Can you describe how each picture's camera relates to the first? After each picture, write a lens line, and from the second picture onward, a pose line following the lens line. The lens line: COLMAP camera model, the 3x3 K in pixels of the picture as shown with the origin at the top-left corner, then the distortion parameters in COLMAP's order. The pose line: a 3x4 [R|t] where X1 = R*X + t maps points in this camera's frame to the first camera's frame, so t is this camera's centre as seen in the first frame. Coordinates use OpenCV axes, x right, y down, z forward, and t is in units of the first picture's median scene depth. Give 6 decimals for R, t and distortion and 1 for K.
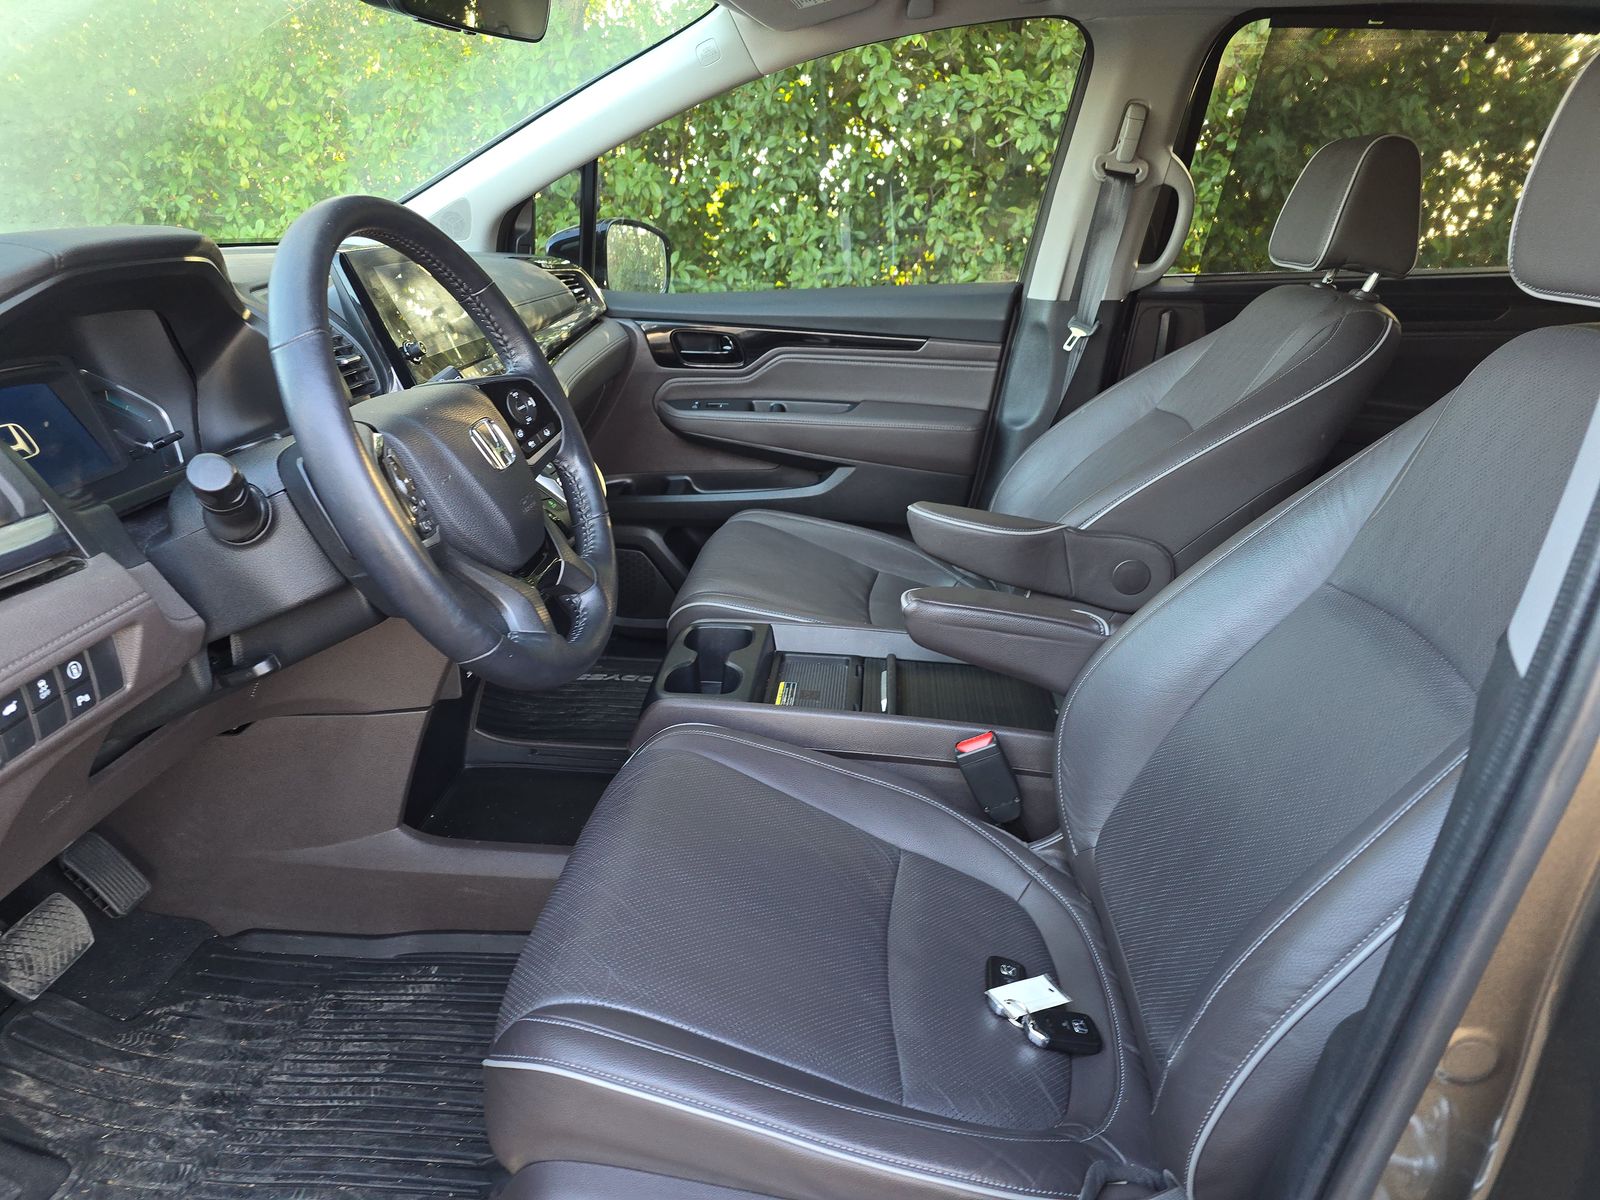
lens RADIAL K [[1078.8, 0, 801.3], [0, 1078.8, 609.0], [0, 0, 1]] dist [0.029329, -0.026039]
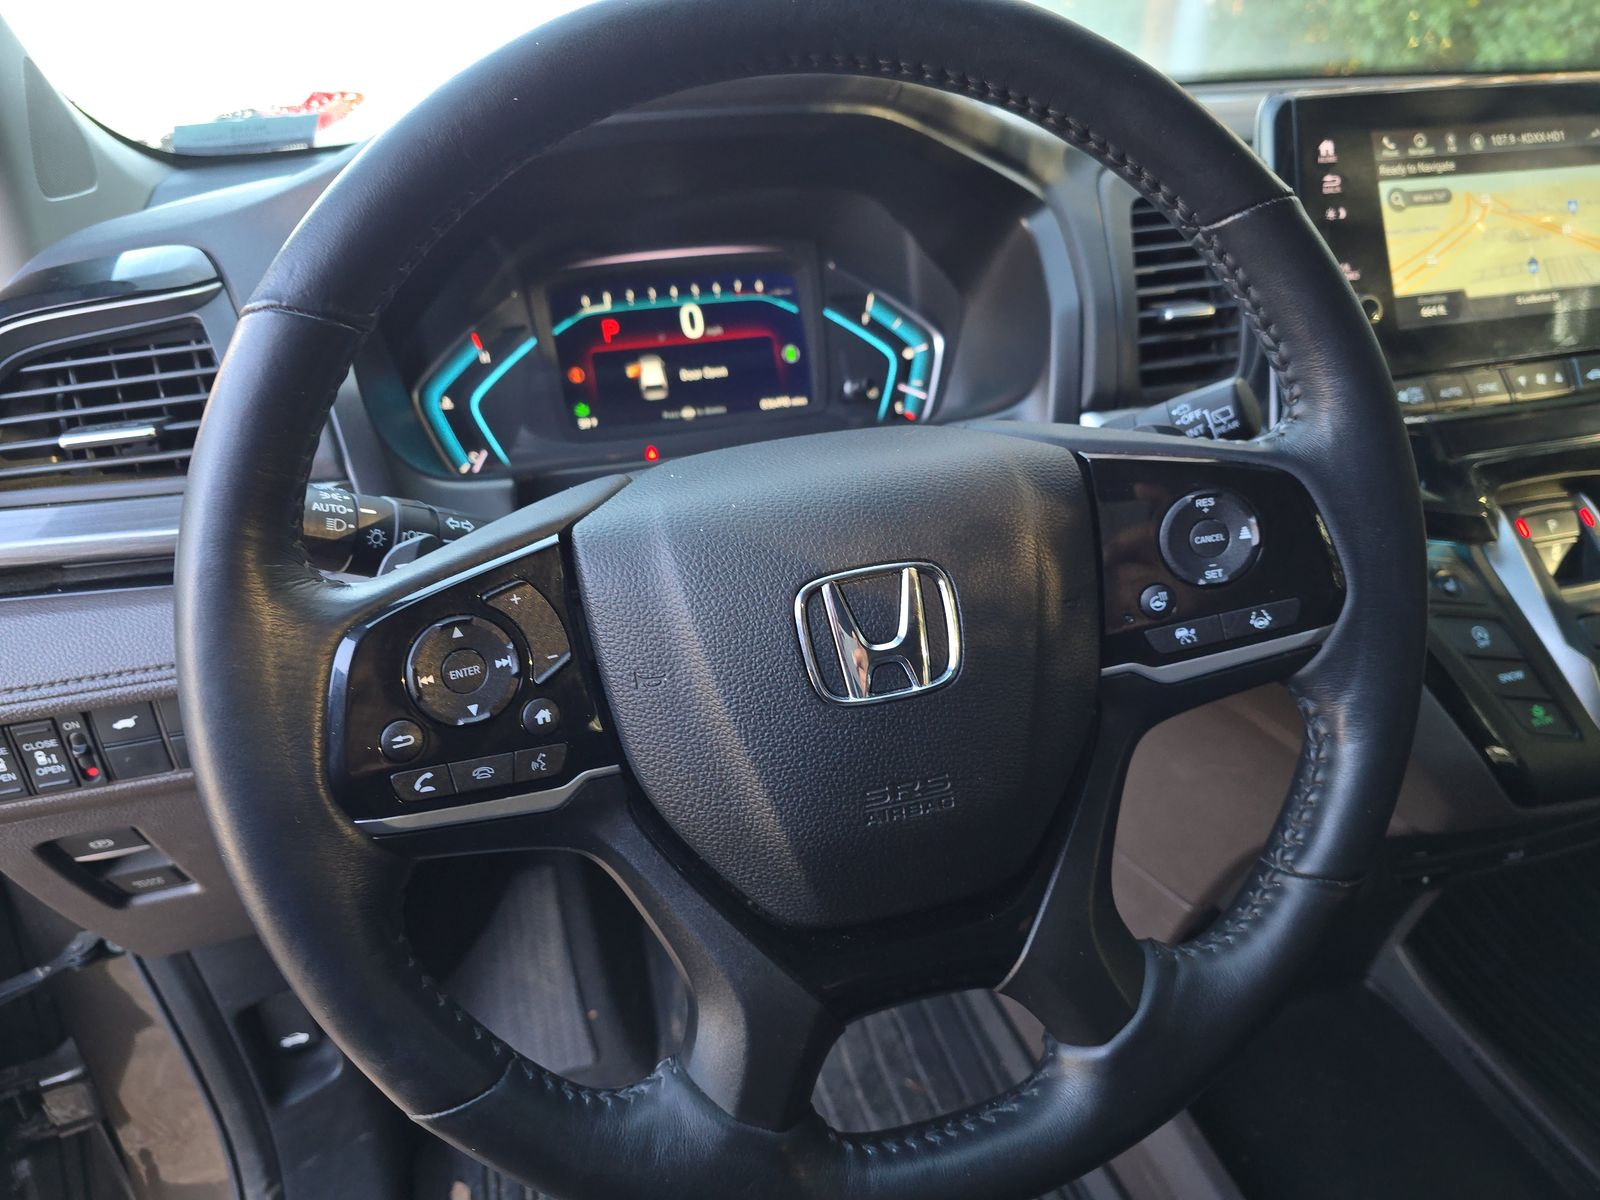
lens RADIAL K [[1119.0, 0, 803.1], [0, 1119.0, 593.1], [0, 0, 1]] dist [0.021165, -0.024909]
pose [[0.326124, 0.412718, -0.850474, 0.018111], [-0.300663, 0.898230, 0.320601, -0.123674], [0.896239, 0.151151, 0.417023, 0.348686]]
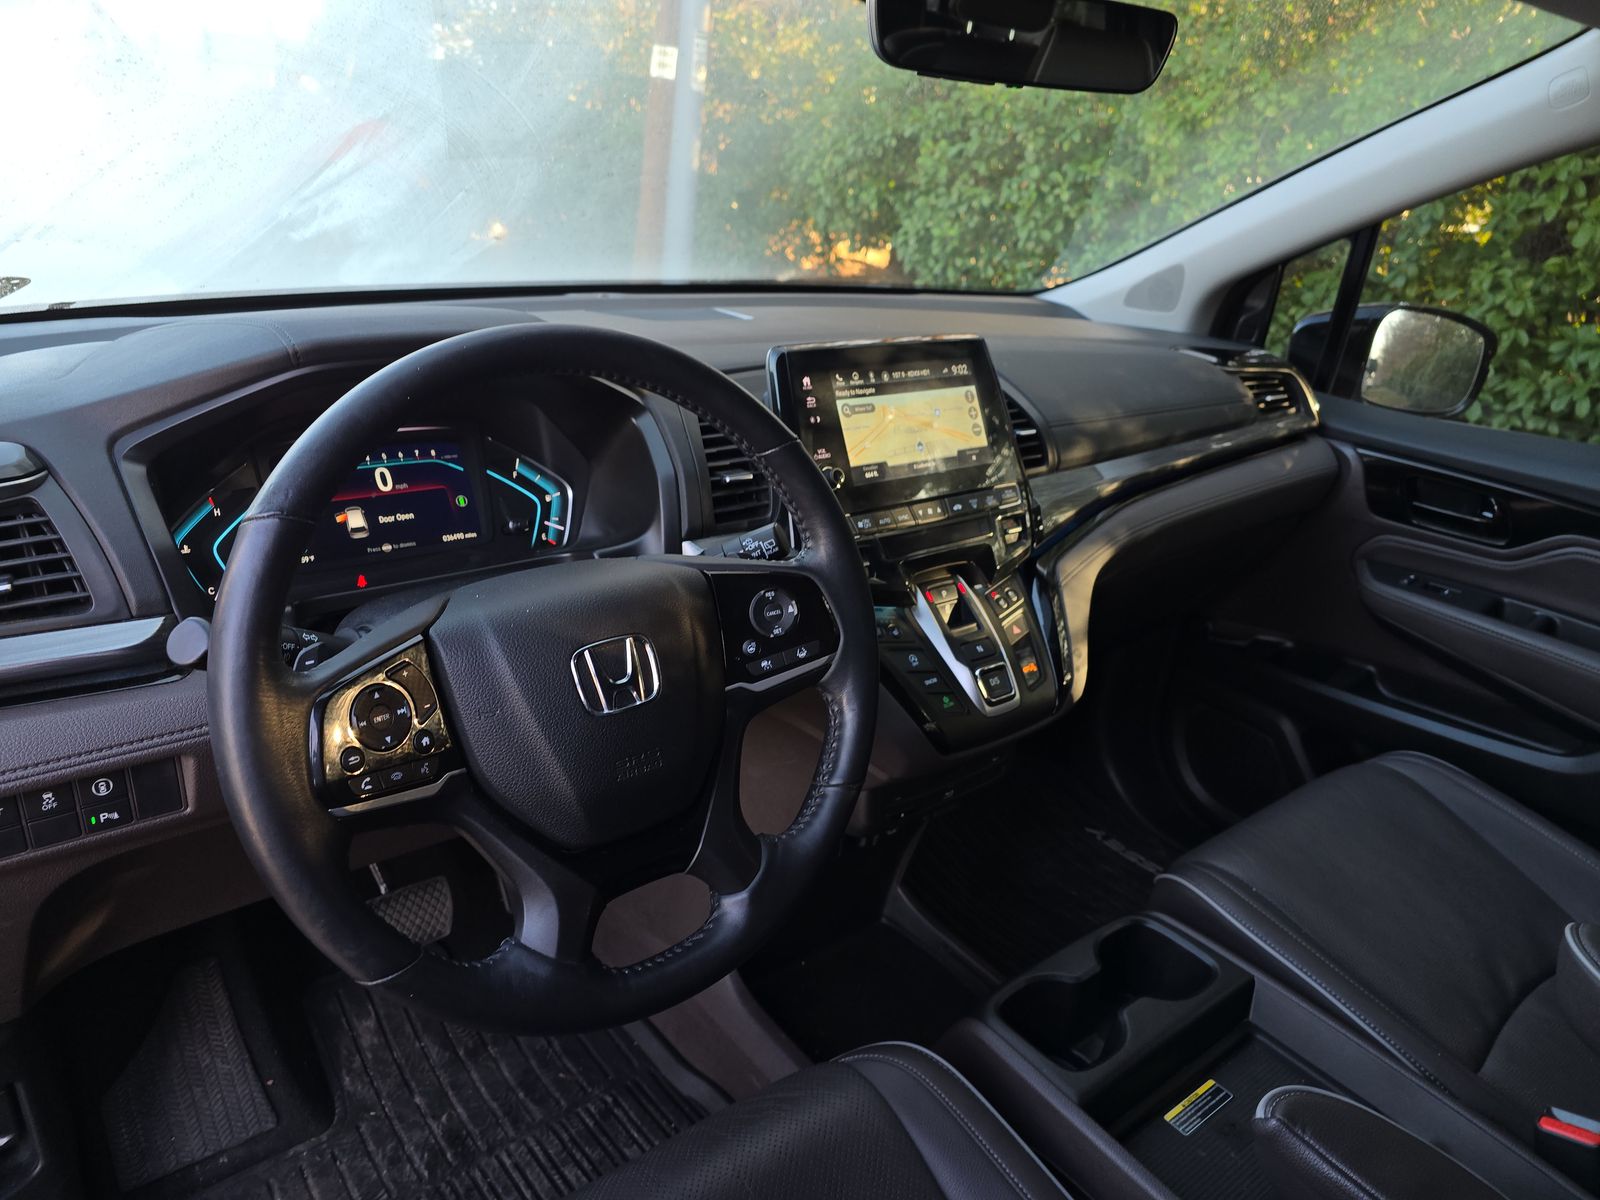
lens RADIAL K [[1078.8, 0, 810.0], [0, 1078.8, 596.9], [0, 0, 1]] dist [0.029329, -0.026039]
pose [[0.677652, 0.311140, -0.666318, 0.113593], [-0.319273, 0.940712, 0.114566, -0.140199], [0.662460, 0.135101, 0.736814, 0.238775]]
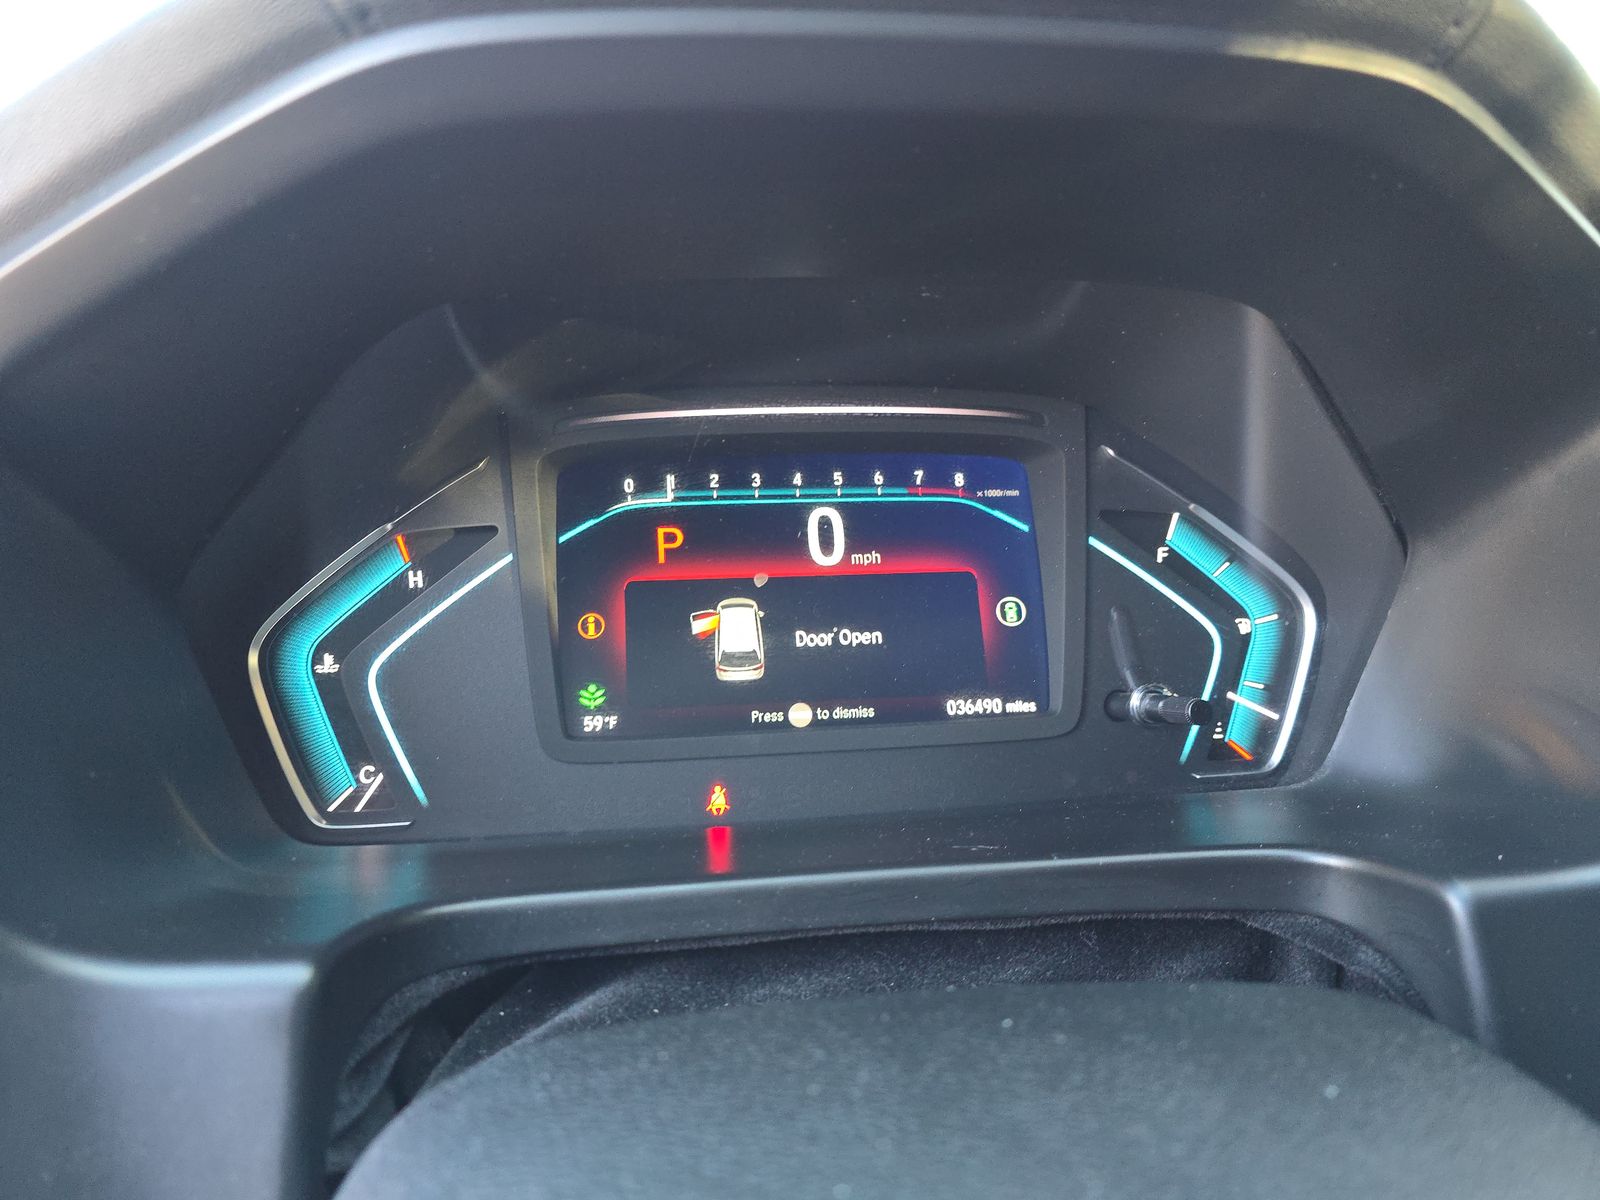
lens RADIAL K [[1078.8, 0, 798.0], [0, 1078.8, 591.5], [0, 0, 1]] dist [0.029329, -0.026039]
pose [[0.193261, 0.318209, -0.928113, -0.166652], [-0.354354, 0.904735, 0.236406, -0.108651], [0.914923, 0.283192, 0.287609, 0.400150]]
